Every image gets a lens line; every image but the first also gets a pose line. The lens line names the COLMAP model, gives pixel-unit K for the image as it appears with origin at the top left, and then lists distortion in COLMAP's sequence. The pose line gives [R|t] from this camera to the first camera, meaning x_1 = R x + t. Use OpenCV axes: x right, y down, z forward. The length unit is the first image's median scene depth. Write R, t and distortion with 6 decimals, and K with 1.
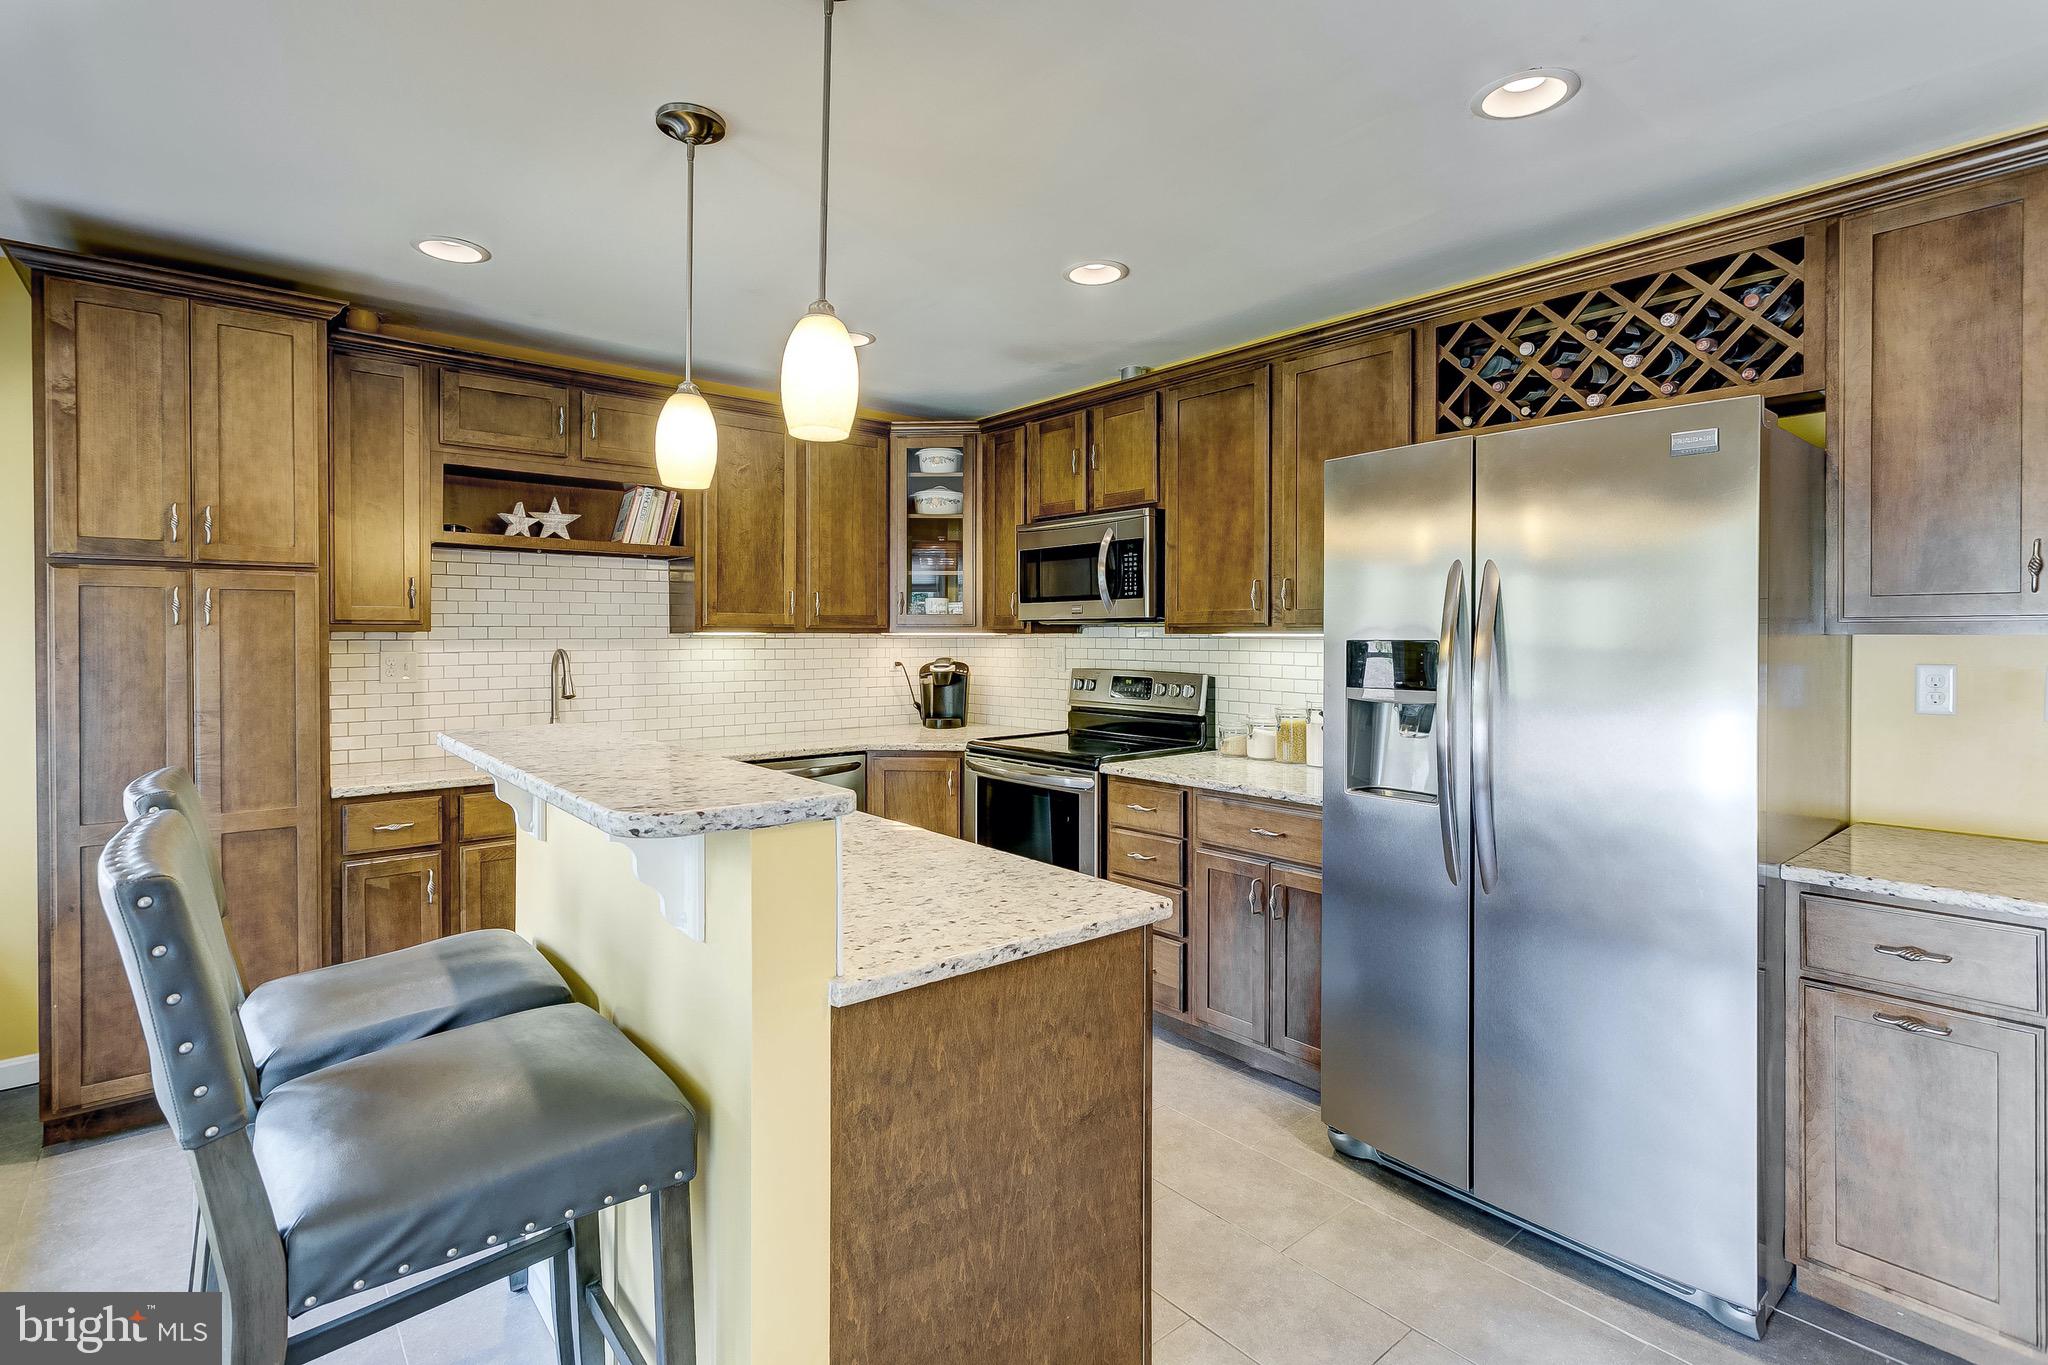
lens RADIAL K [[994.7, 0, 999.4], [0, 994.7, 641.0], [0, 0, 1]] dist [0.000466, 0.000564]
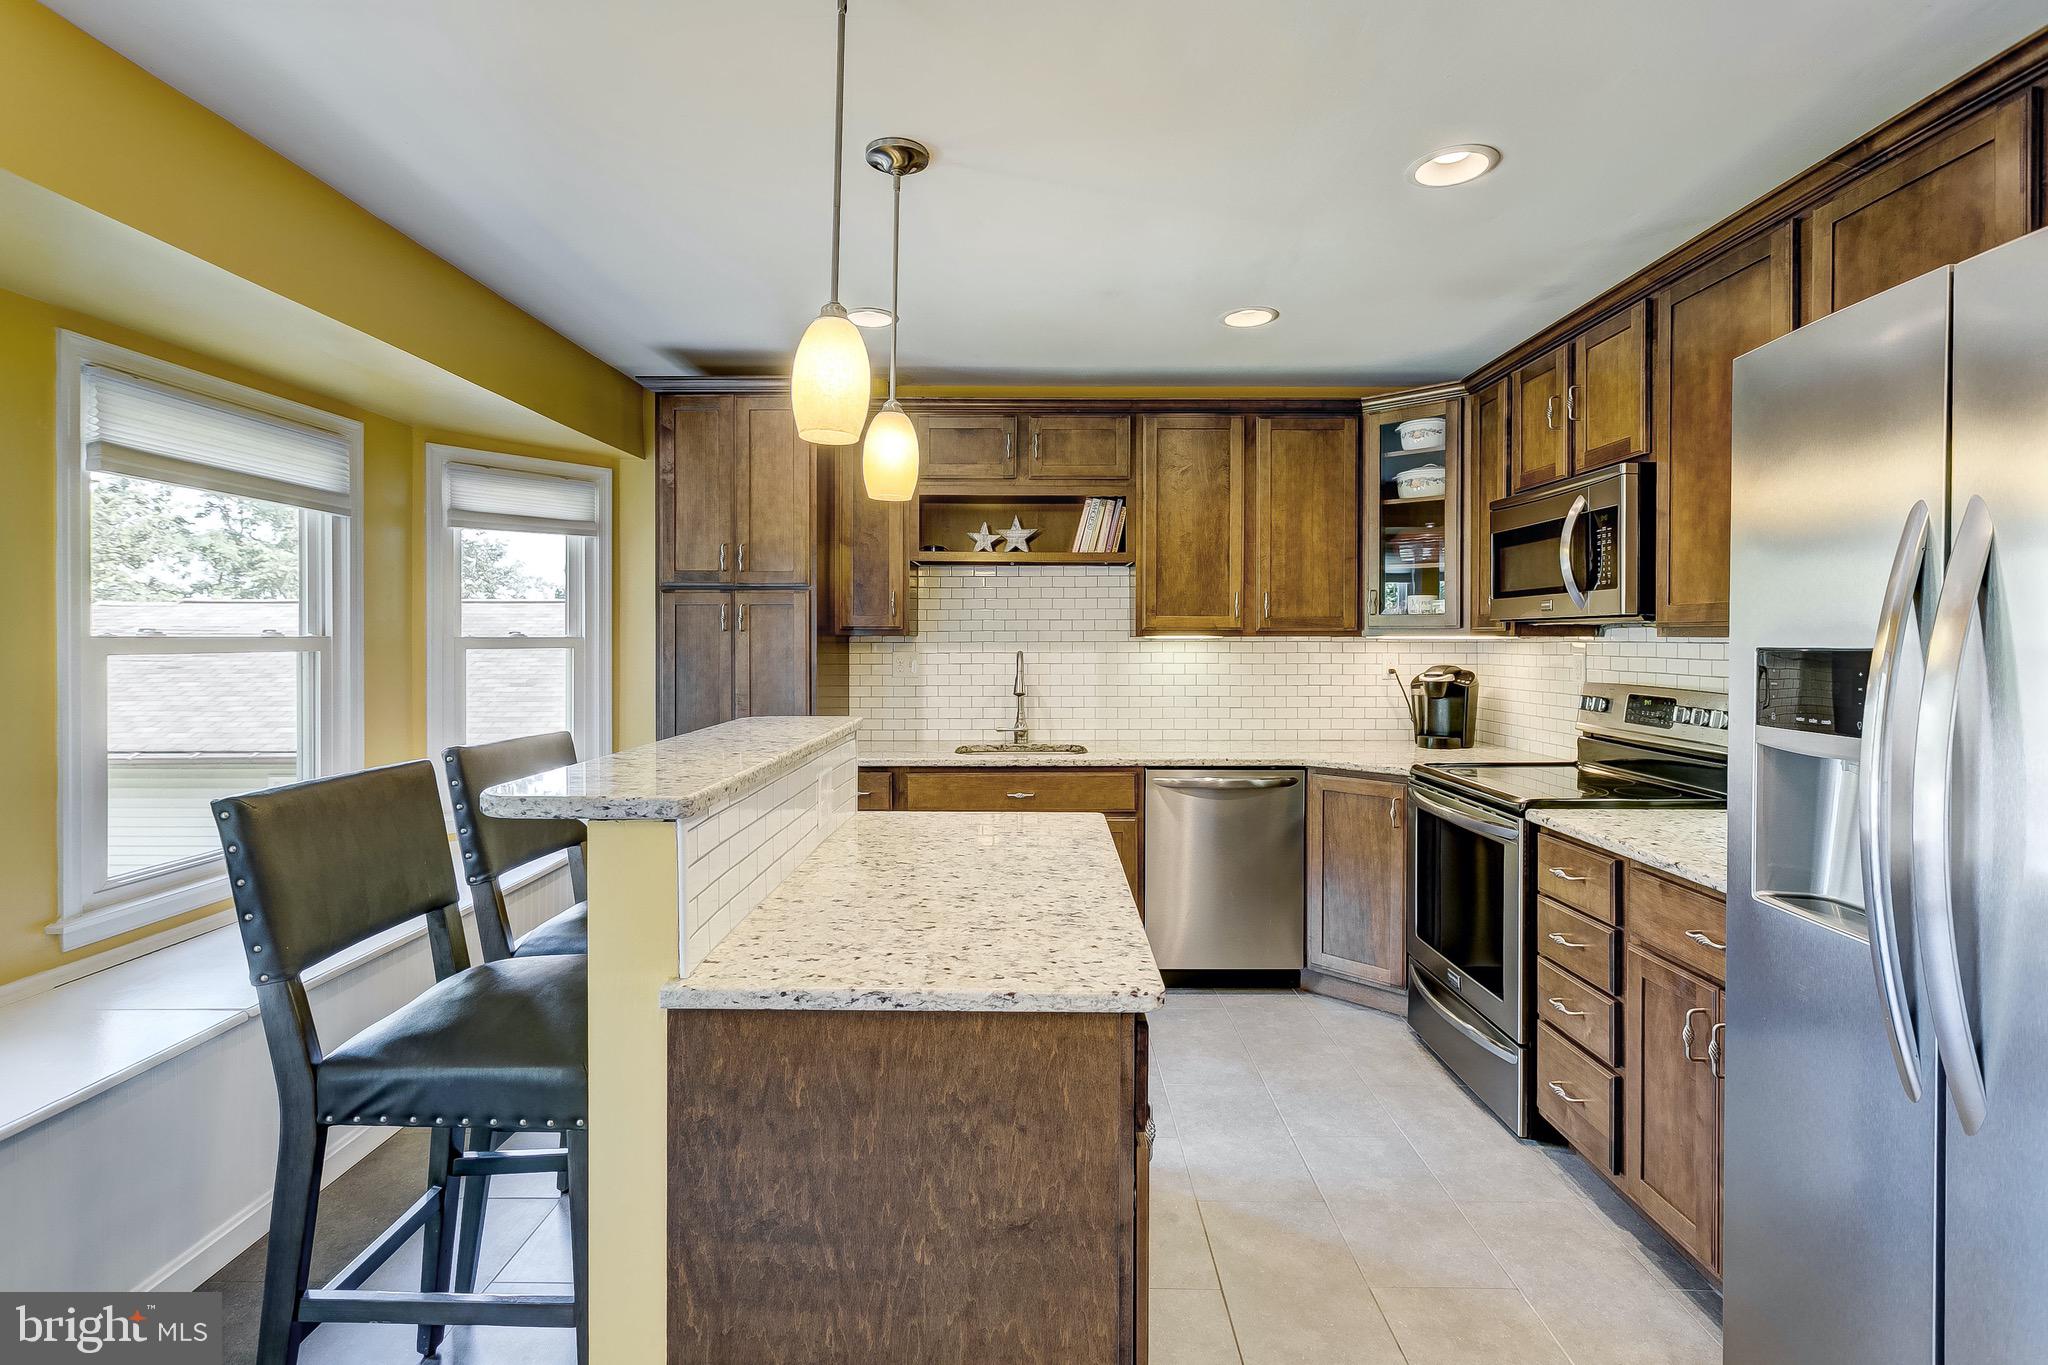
lens RADIAL K [[973.4, 0, 1000.2], [0, 973.4, 641.1], [0, 0, 1]] dist [0.001013, 0.000697]
pose [[0.760043, 0.002055, -0.649869, 0.262599], [-0.003786, 0.999992, -0.001266, -0.001734], [0.649861, 0.003423, 0.760045, 0.166504]]
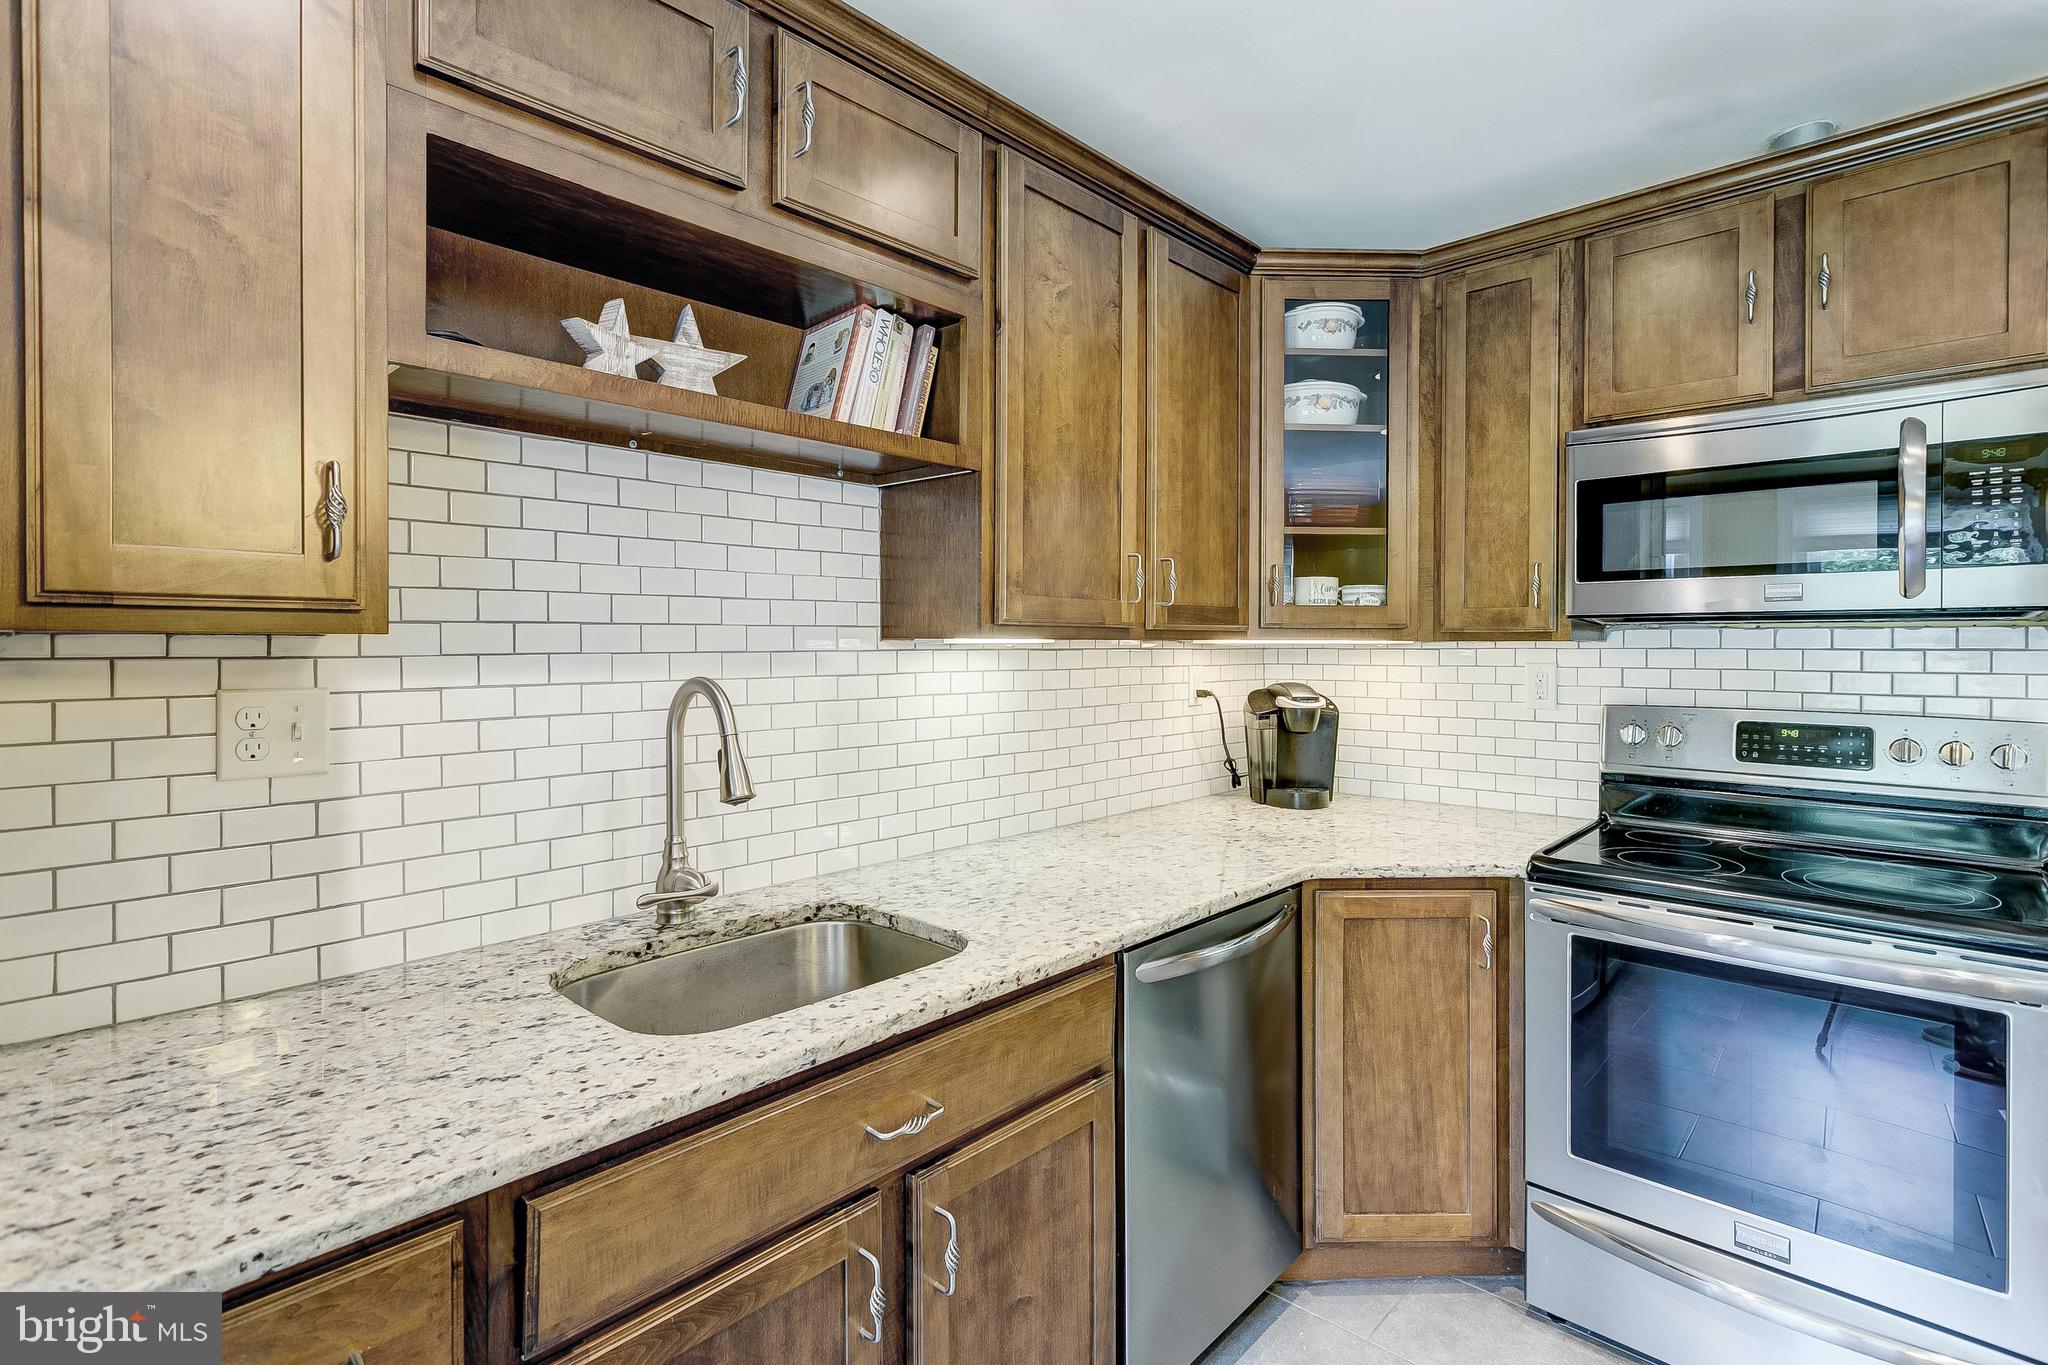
lens RADIAL K [[976.9, 0, 1018.6], [0, 976.9, 649.1], [0, 0, 1]] dist [0.000565, 0.000936]
pose [[0.990986, -0.000684, 0.133964, -0.385079], [0.000673, 1.000000, 0.000130, -0.004049], [-0.133964, -0.000038, 0.990986, 0.614920]]
